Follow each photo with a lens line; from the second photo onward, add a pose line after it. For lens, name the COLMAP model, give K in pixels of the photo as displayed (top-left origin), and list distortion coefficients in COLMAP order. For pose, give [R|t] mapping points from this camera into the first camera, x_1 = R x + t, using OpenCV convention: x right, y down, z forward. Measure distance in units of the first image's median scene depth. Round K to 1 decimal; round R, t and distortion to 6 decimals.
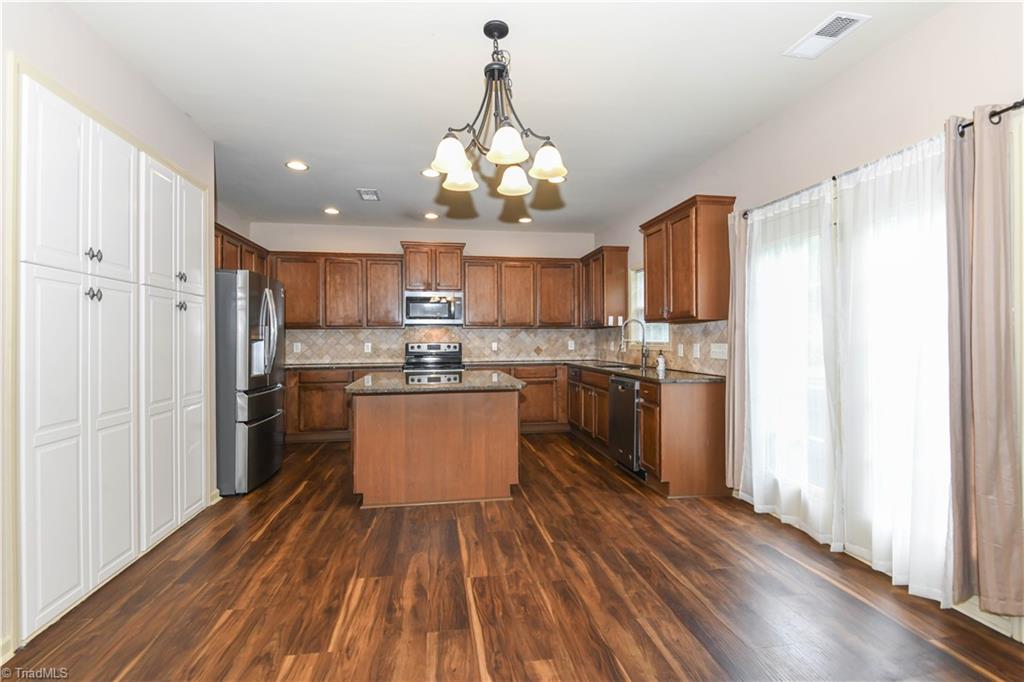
lens RADIAL K [[471.3, 0, 508.3], [0, 471.3, 337.1], [0, 0, 1]] dist [0.008413, -0.013685]
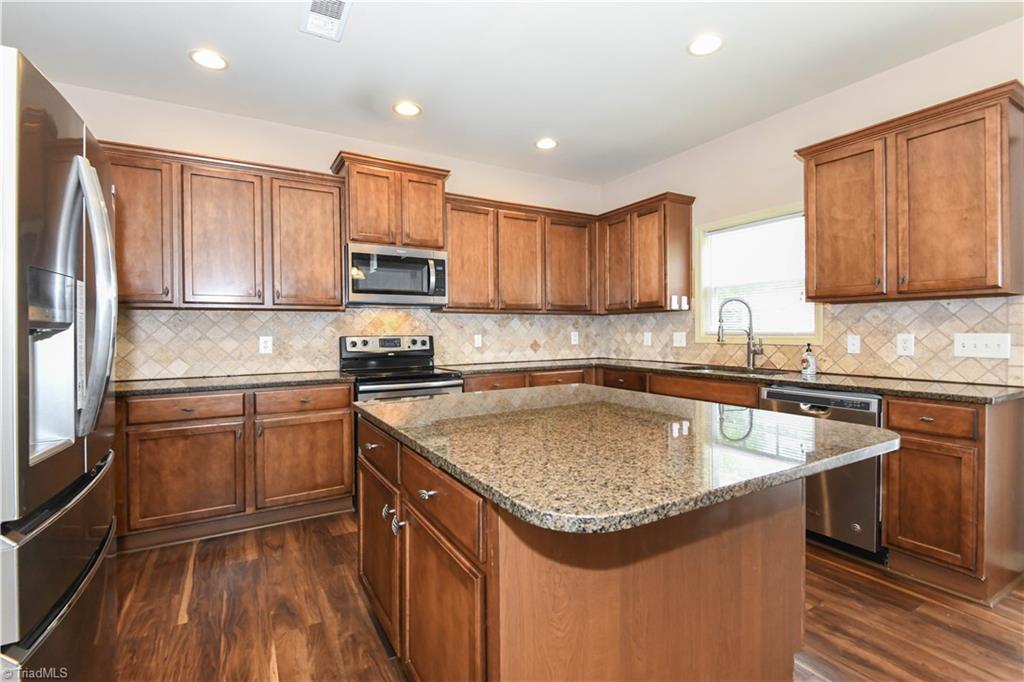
lens RADIAL K [[471.3, 0, 515.5], [0, 471.3, 337.4], [0, 0, 1]] dist [0.008413, -0.013685]
pose [[0.934213, -0.007295, 0.356642, -0.247615], [0.001405, 0.999858, 0.016770, 0.005089], [-0.356714, -0.015166, 0.934091, 0.431589]]
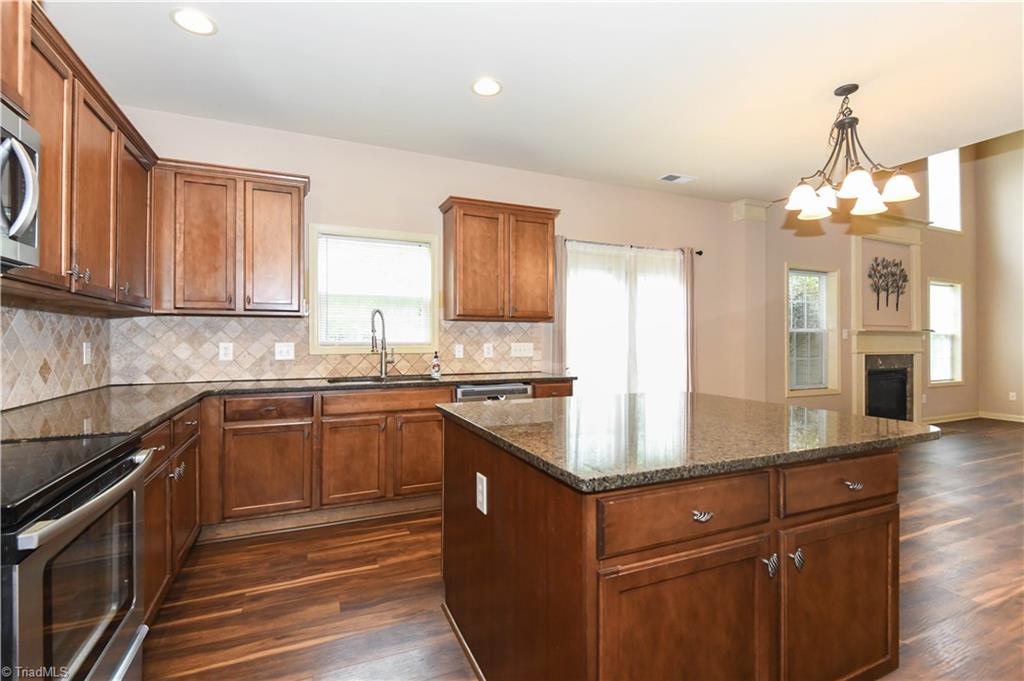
lens RADIAL K [[471.3, 0, 500.3], [0, 471.3, 333.6], [0, 0, 1]] dist [0.008413, -0.013685]
pose [[-0.237989, 0.011500, 0.971200, -0.413189], [-0.005456, 0.999898, -0.013177, 0.004582], [-0.971252, -0.008435, -0.237902, 0.896201]]
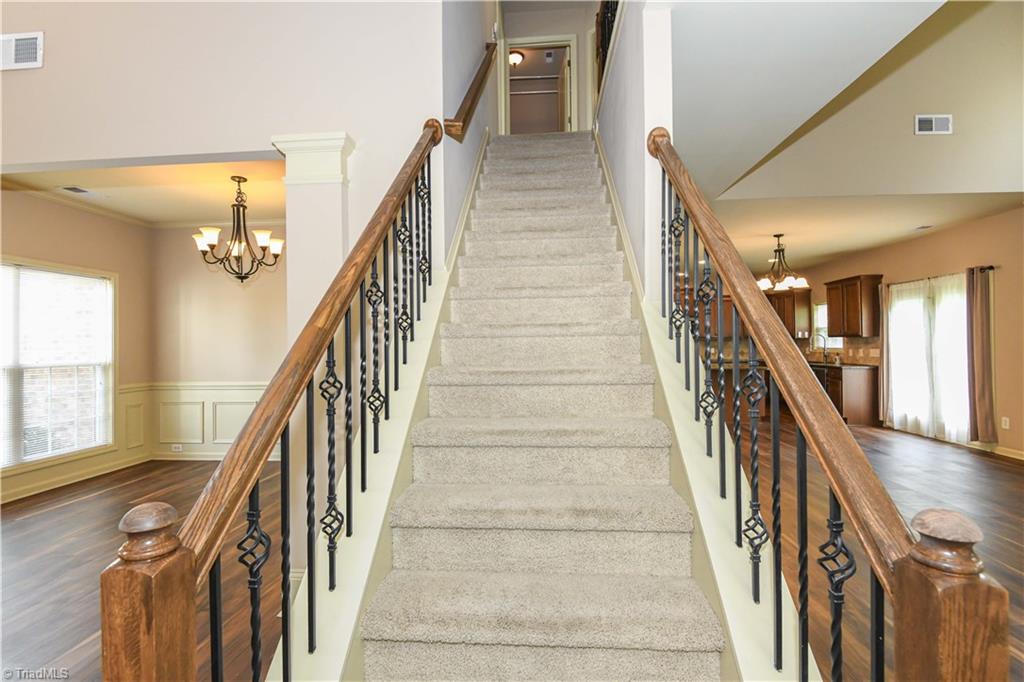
lens RADIAL K [[471.3, 0, 510.3], [0, 471.3, 337.7], [0, 0, 1]] dist [0.008413, -0.013685]
pose [[0.968854, -0.005626, -0.247569, -0.348261], [0.003767, 0.999961, -0.007979, -0.014799], [0.247604, 0.006798, 0.968837, -0.828639]]
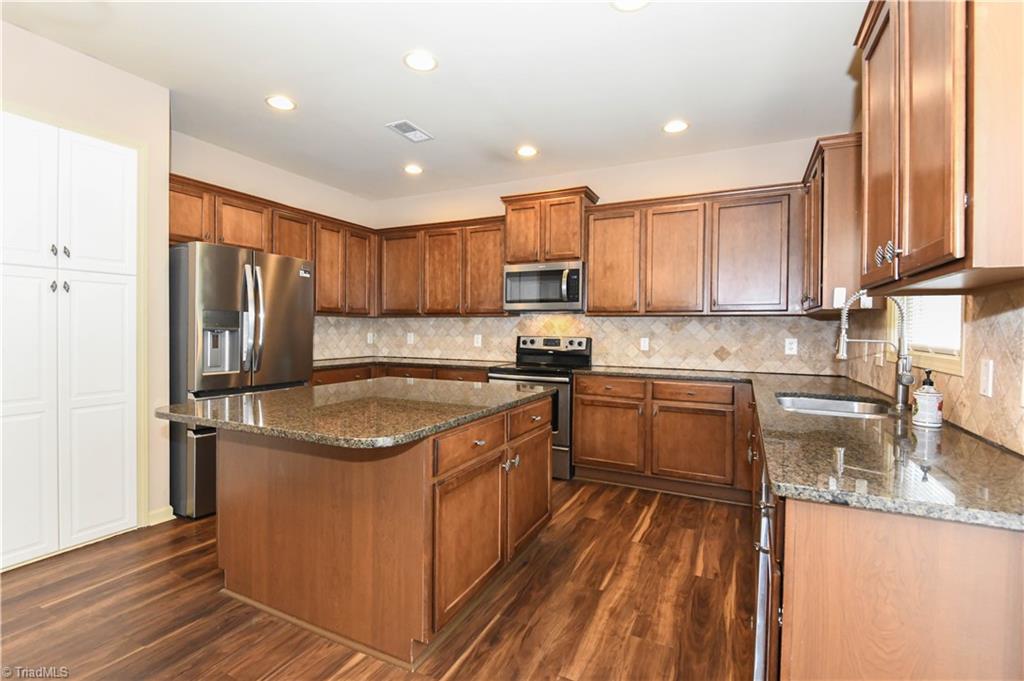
lens RADIAL K [[471.3, 0, 503.7], [0, 471.3, 337.3], [0, 0, 1]] dist [0.008413, -0.013685]
pose [[0.808811, 0.022020, -0.587656, 0.222961], [-0.011181, 0.999694, 0.022071, -0.001680], [0.587963, -0.011280, 0.808809, 0.428157]]
